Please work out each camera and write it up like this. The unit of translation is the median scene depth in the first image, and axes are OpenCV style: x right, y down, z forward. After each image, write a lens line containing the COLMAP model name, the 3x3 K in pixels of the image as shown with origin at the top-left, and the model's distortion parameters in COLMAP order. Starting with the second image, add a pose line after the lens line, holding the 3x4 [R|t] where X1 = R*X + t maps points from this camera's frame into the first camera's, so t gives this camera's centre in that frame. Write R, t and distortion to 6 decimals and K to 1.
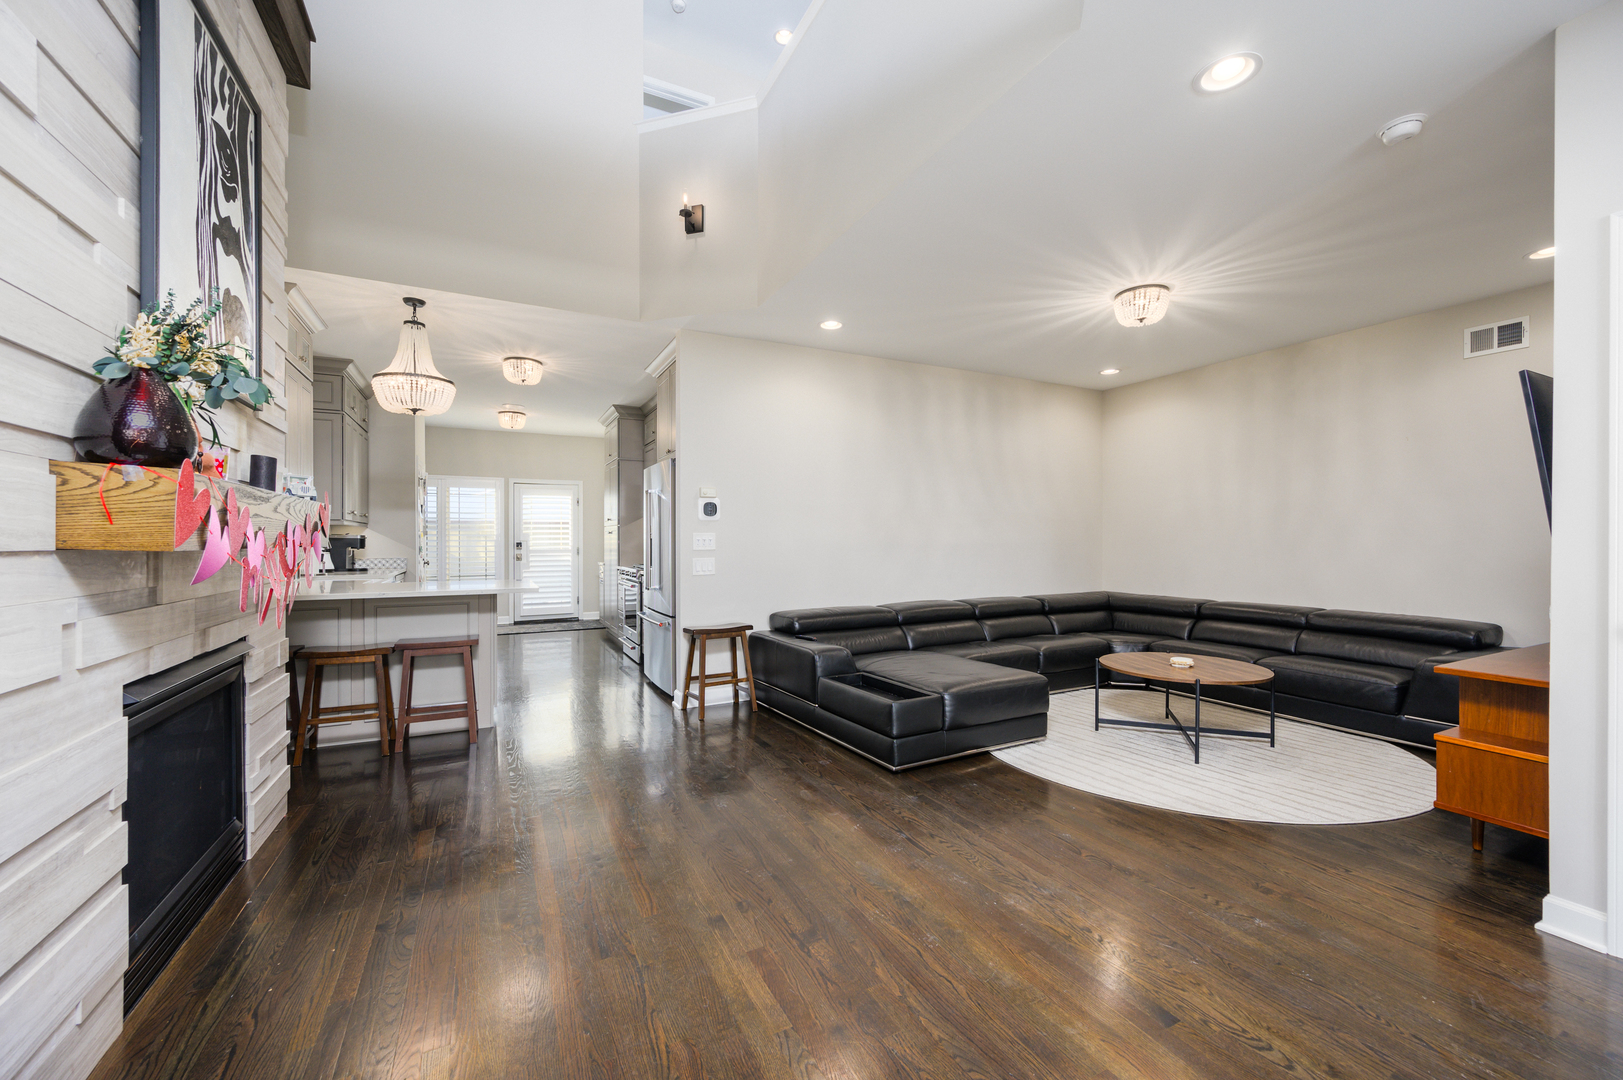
lens RADIAL K [[649.6, 0, 811.6], [0, 649.6, 539.4], [0, 0, 1]] dist [-0.002445, -0.000801]
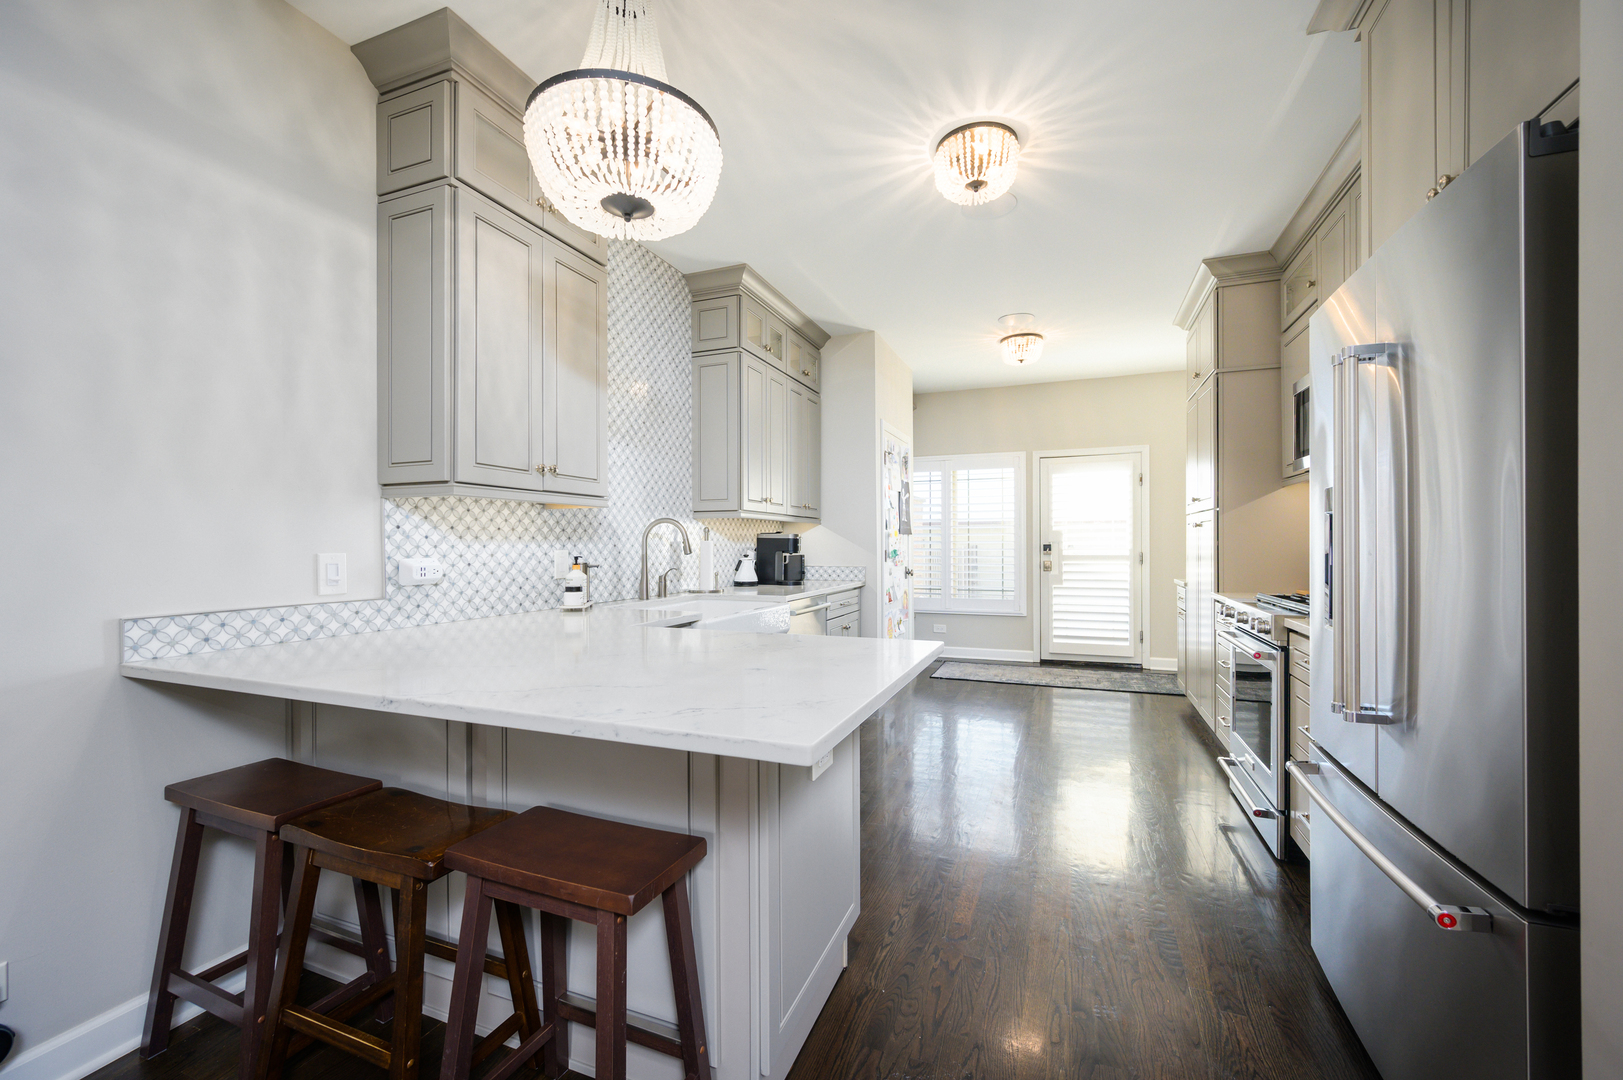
lens RADIAL K [[649.6, 0, 784.9], [0, 649.6, 543.6], [0, 0, 1]] dist [-0.002445, -0.000801]
pose [[0.643092, -0.001269, -0.765788, -0.129099], [0.004002, 0.999991, 0.001704, 0.002256], [0.765779, -0.004160, 0.643091, 0.425730]]
